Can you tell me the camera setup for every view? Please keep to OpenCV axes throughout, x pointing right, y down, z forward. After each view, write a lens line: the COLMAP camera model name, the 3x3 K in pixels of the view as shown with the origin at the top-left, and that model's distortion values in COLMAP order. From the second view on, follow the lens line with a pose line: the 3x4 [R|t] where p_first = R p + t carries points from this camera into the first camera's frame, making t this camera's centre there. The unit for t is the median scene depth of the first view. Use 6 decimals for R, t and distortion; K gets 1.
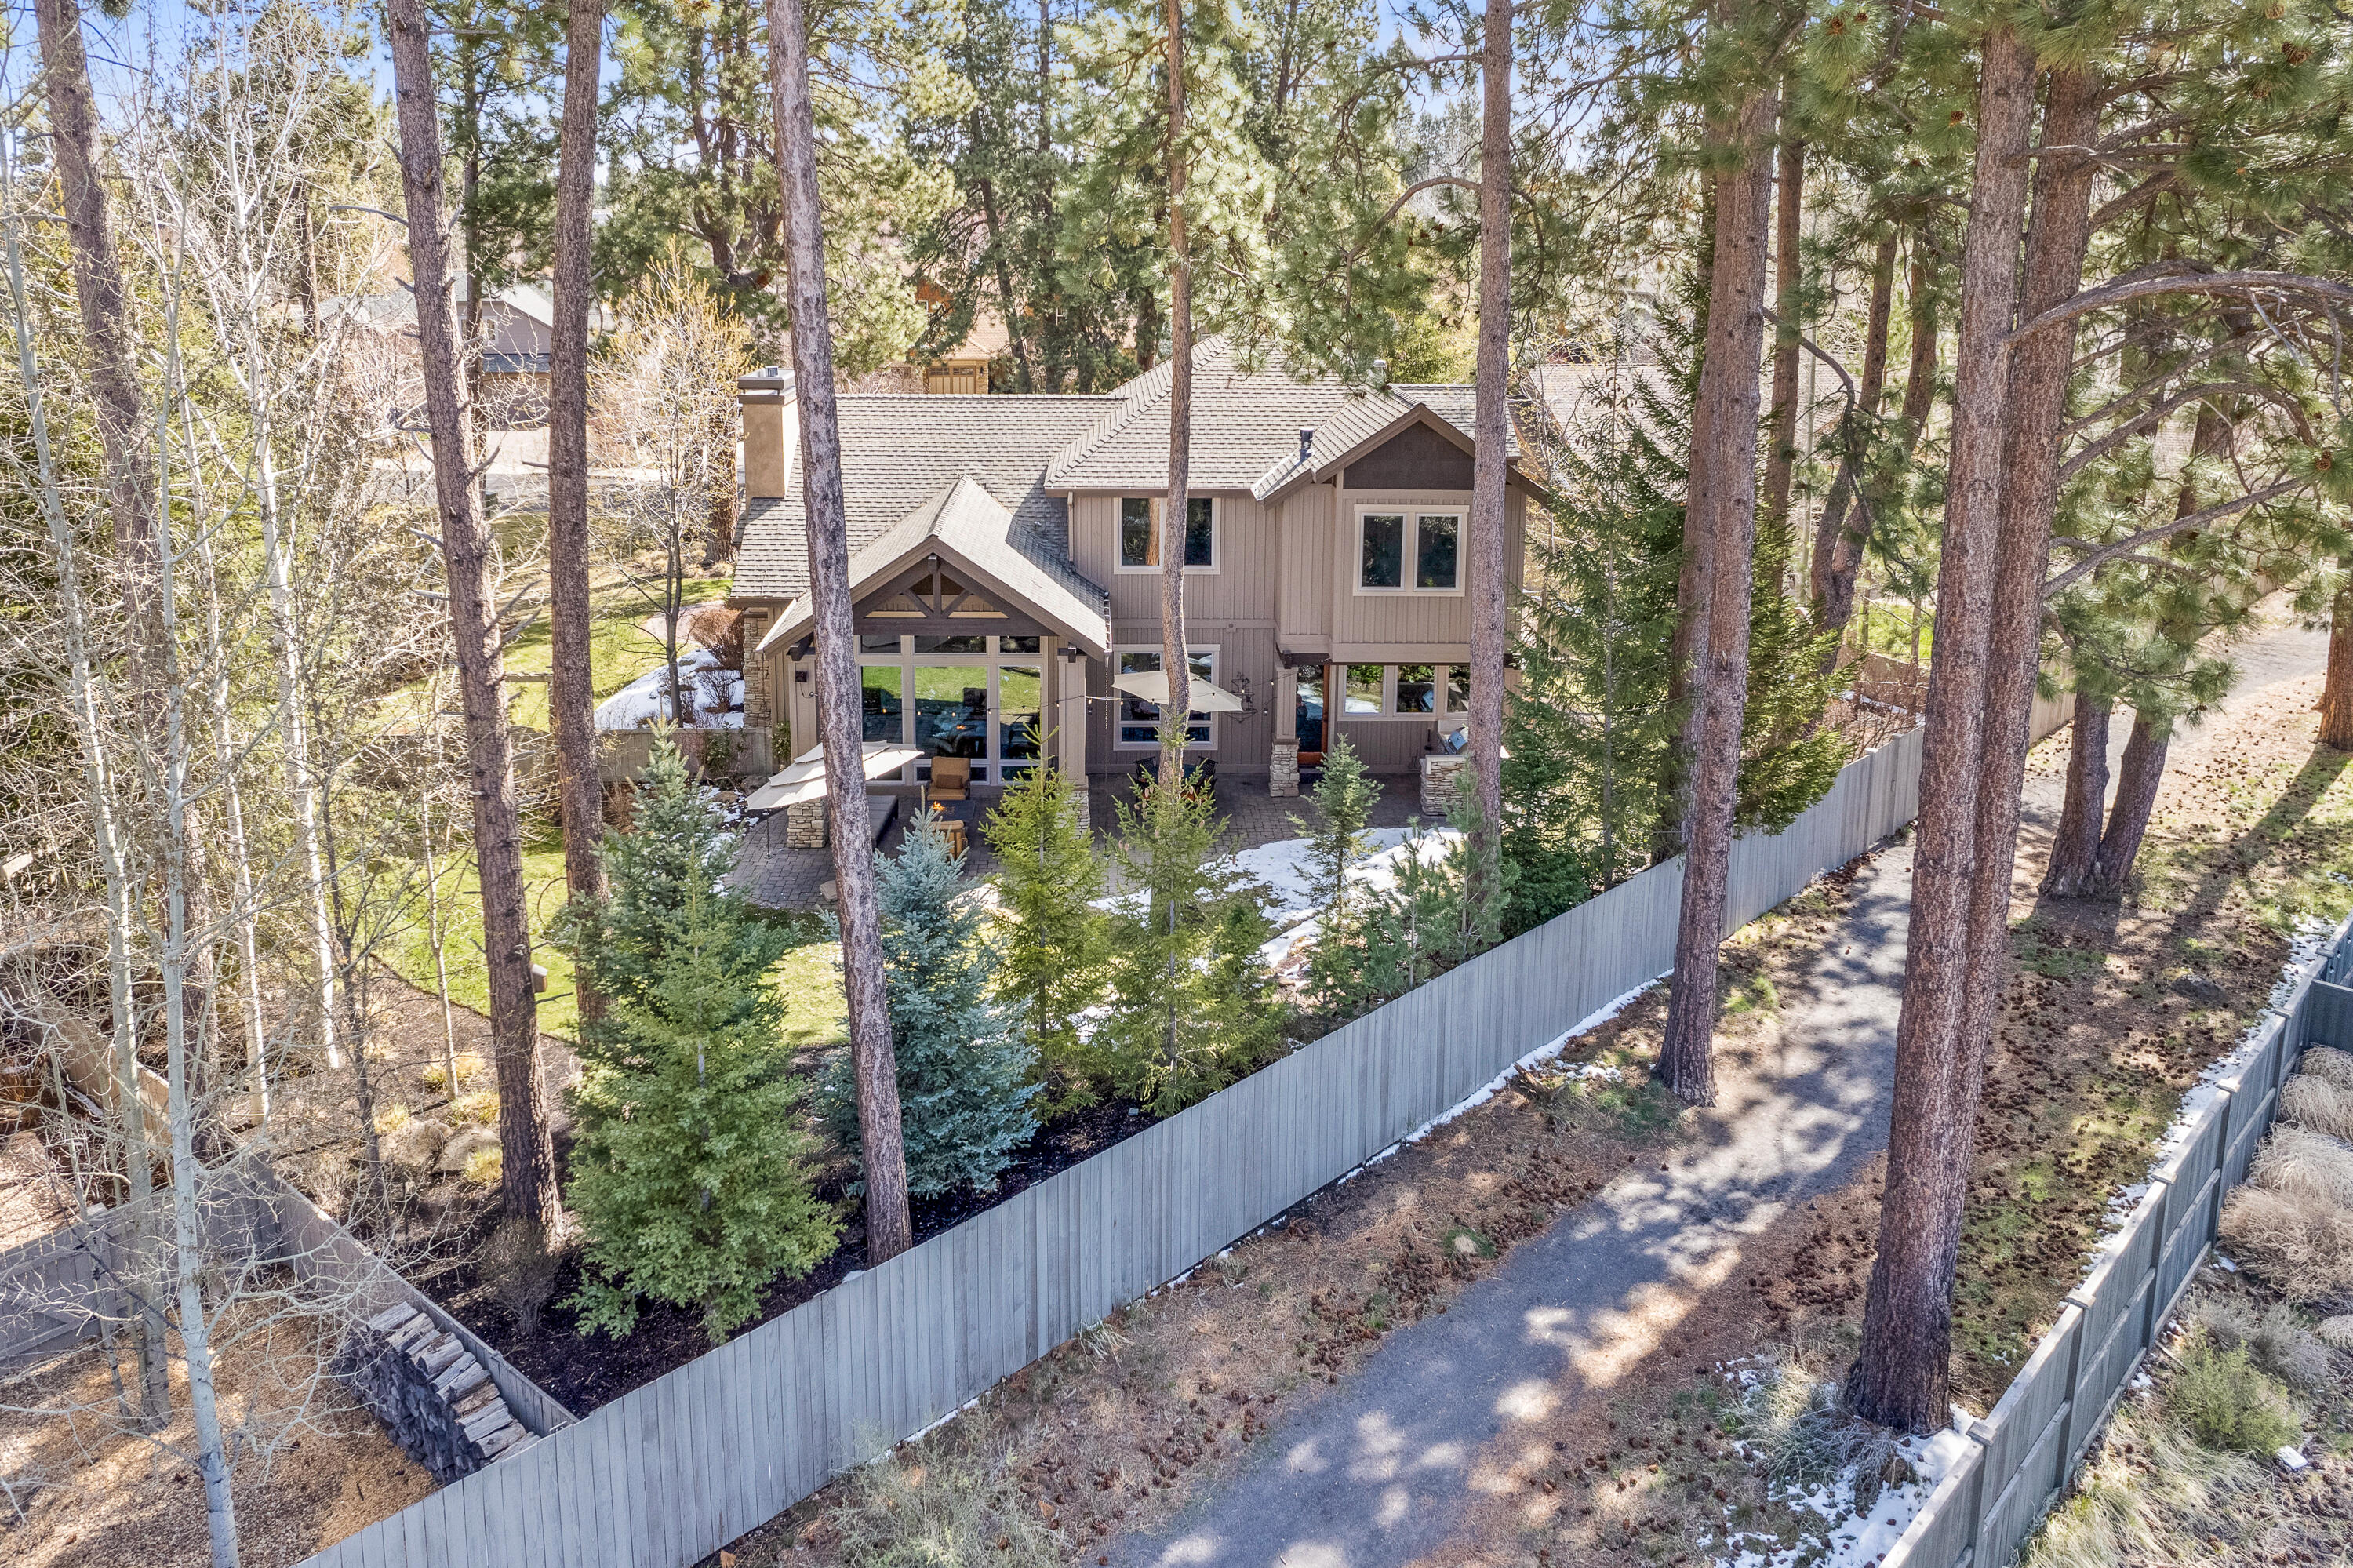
lens RADIAL K [[1558.9, 0, 1180.7], [0, 1558.9, 776.8], [0, 0, 1]] dist [-0.078556, 0.069224]
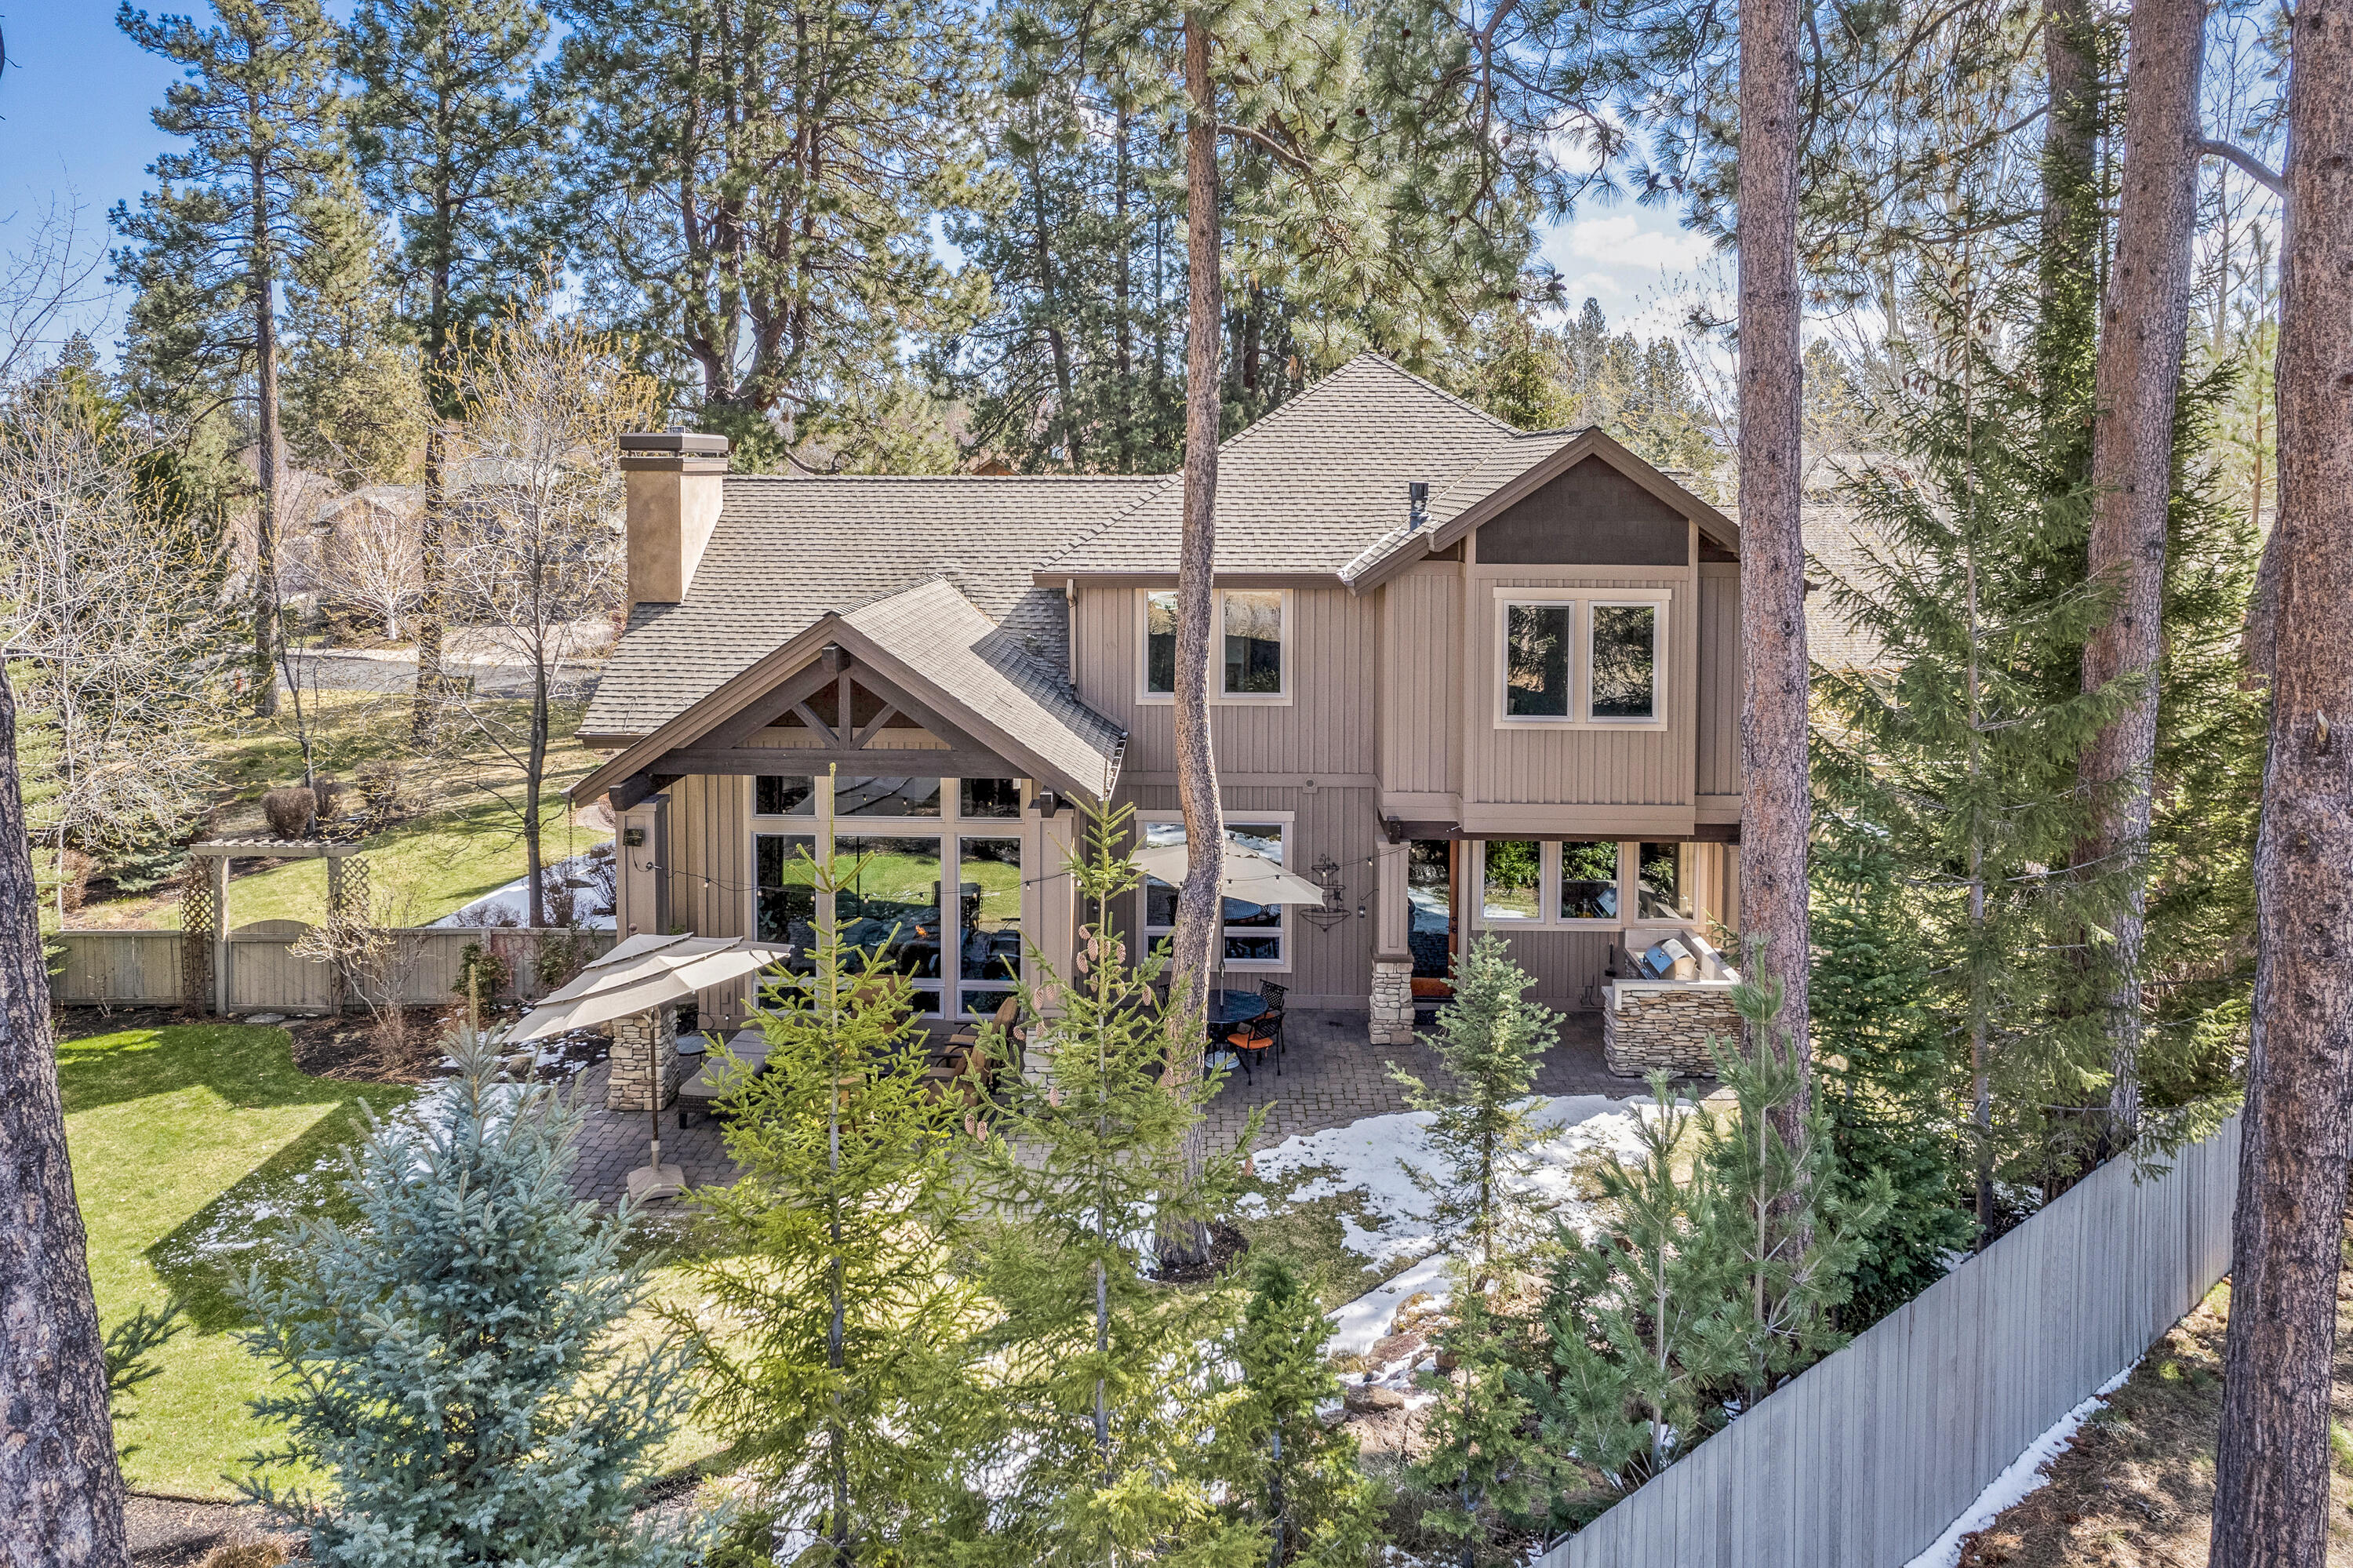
lens RADIAL K [[1512.9, 0, 1217.5], [0, 1512.9, 725.9], [0, 0, 1]] dist [-0.024360, -0.000318]
pose [[0.998257, 0.003626, -0.058902, 0.033300], [-0.015610, 0.978783, -0.204304, 0.013628], [0.056911, 0.204868, 0.977134, 0.381746]]
